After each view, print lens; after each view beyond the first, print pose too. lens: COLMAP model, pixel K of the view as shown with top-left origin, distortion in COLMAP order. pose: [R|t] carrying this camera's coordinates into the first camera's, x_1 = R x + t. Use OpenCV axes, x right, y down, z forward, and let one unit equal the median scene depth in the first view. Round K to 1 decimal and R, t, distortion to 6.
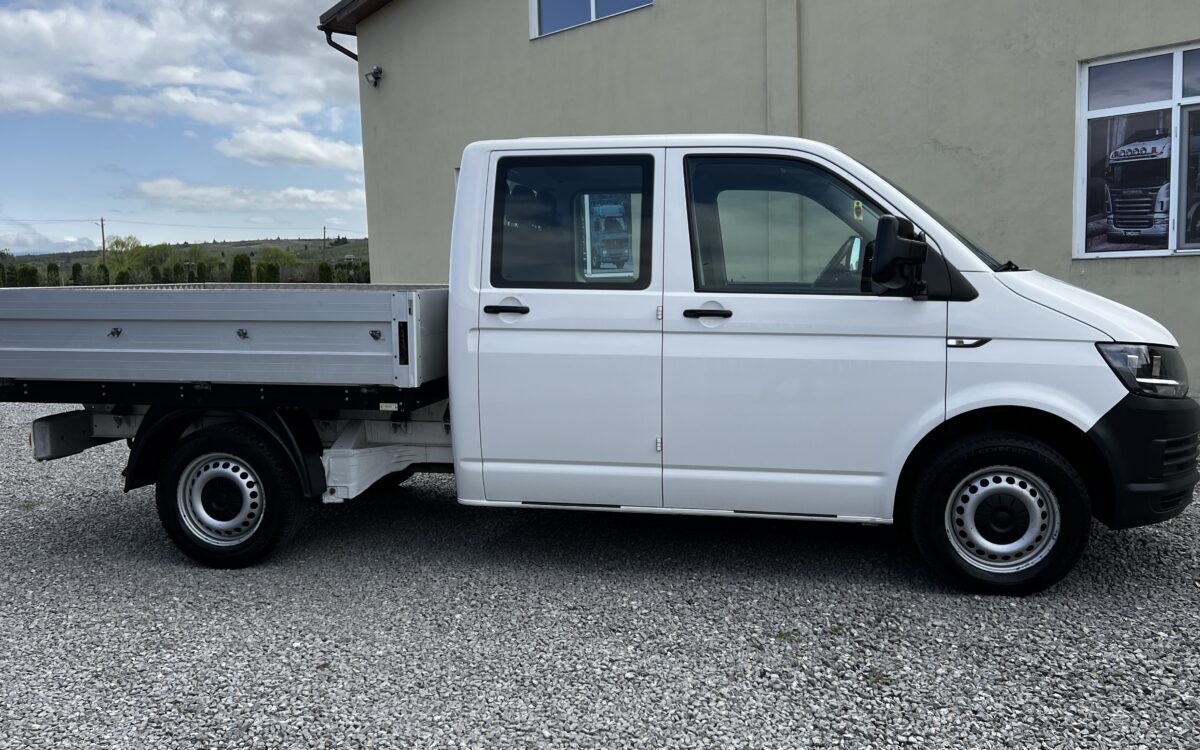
lens RADIAL K [[1002.5, 0, 605.3], [0, 1002.5, 396.5], [0, 0, 1]] dist [0.057257, -0.056022]
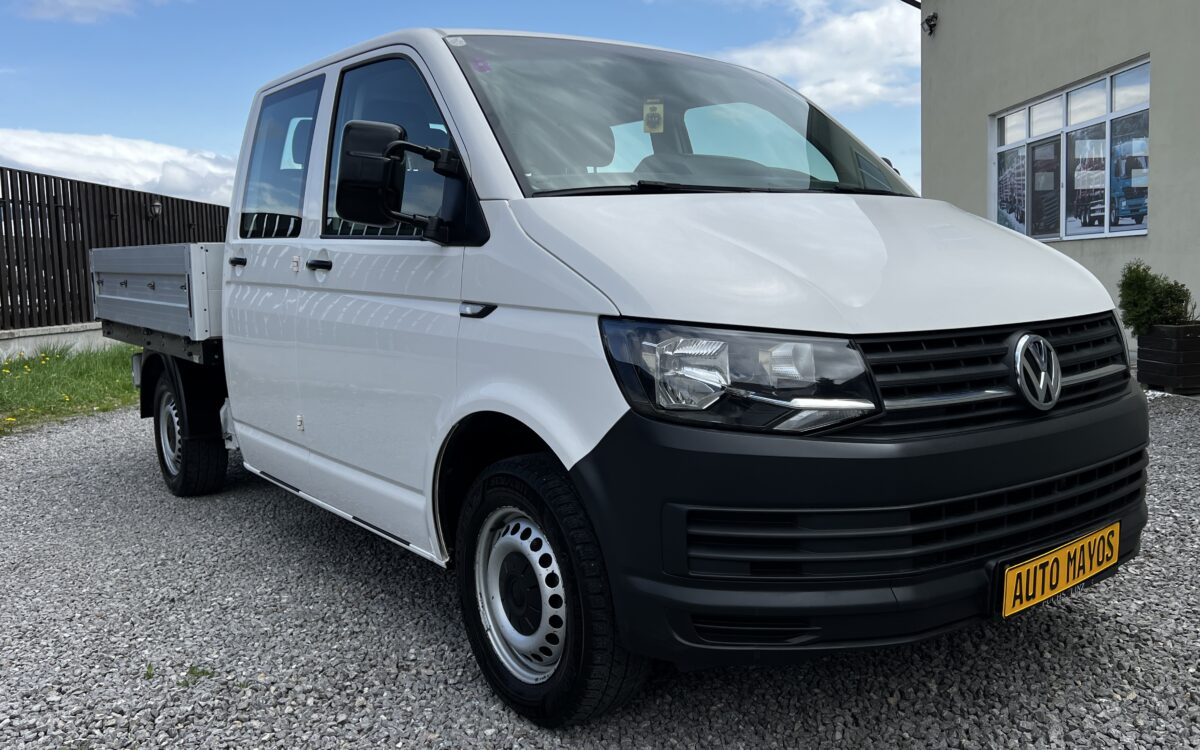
lens RADIAL K [[1002.5, 0, 611.6], [0, 1002.5, 372.1], [0, 0, 1]] dist [0.057257, -0.056022]
pose [[0.743125, 0.071203, -0.665354, 0.376403], [-0.068984, 0.997177, 0.029666, -0.017111], [0.665588, 0.023854, 0.745938, 0.255460]]
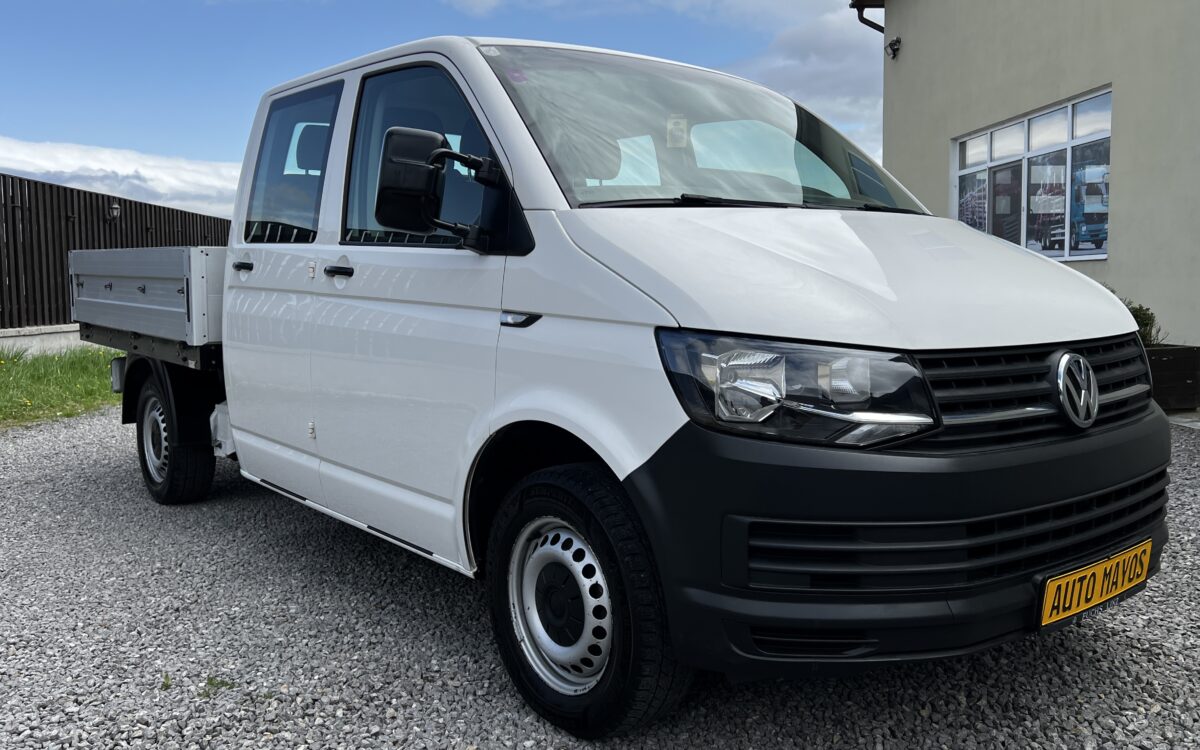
lens RADIAL K [[1002.5, 0, 605.3], [0, 1002.5, 373.6], [0, 0, 1]] dist [0.057257, -0.056022]
pose [[0.770540, 0.075614, -0.632891, 0.357316], [-0.085978, 0.996194, 0.014342, -0.014472], [0.631567, 0.043364, 0.774108, 0.238060]]
